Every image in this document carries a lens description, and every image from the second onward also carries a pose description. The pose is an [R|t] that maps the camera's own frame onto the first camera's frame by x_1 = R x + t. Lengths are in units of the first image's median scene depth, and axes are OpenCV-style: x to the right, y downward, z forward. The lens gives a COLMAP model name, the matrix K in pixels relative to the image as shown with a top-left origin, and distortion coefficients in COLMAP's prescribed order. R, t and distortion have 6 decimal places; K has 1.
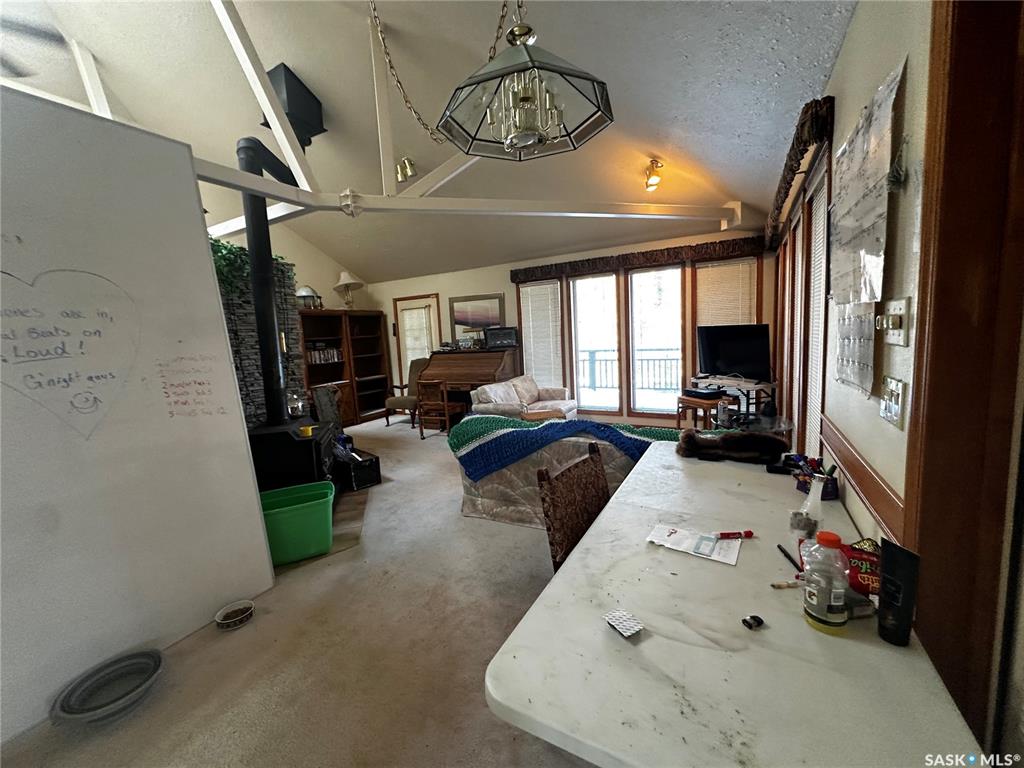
lens RADIAL K [[409.0, 0, 514.1], [0, 409.0, 382.8], [0, 0, 1]] dist [-0.001266, 0.000377]
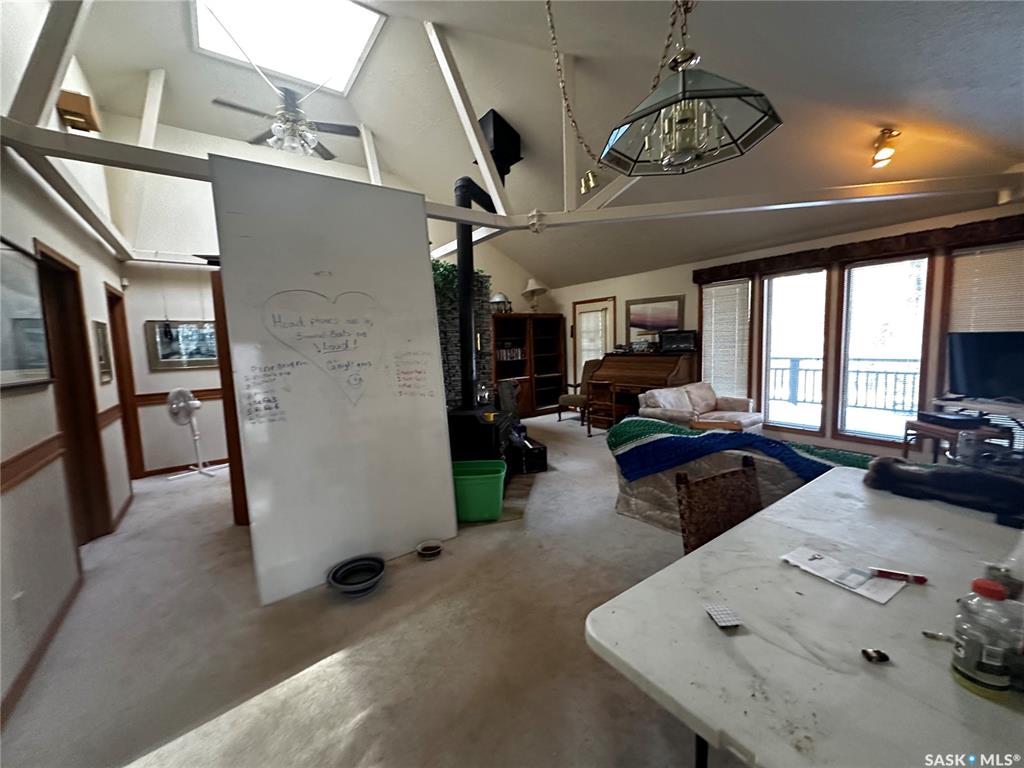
lens RADIAL K [[409.0, 0, 514.1], [0, 409.0, 382.8], [0, 0, 1]] dist [-0.001266, 0.000377]
pose [[0.907148, 0.063592, -0.415979, 0.045600], [-0.064338, 0.997853, 0.012240, -0.000424], [0.415865, 0.015660, 0.909292, -0.054475]]
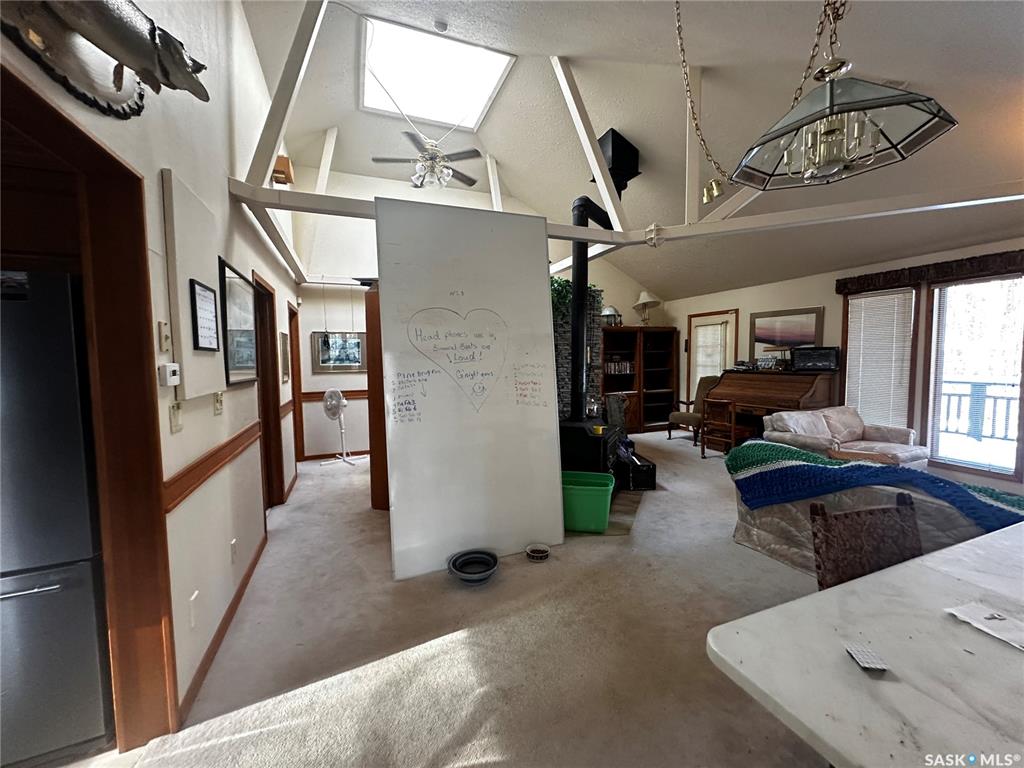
lens RADIAL K [[408.7, 0, 513.3], [0, 408.7, 382.1], [0, 0, 1]] dist [-0.001681, -0.000151]
pose [[0.771831, 0.083390, -0.630336, 0.044492], [-0.104327, 0.994536, 0.003827, -0.000281], [0.627211, 0.062807, 0.776313, -0.094927]]
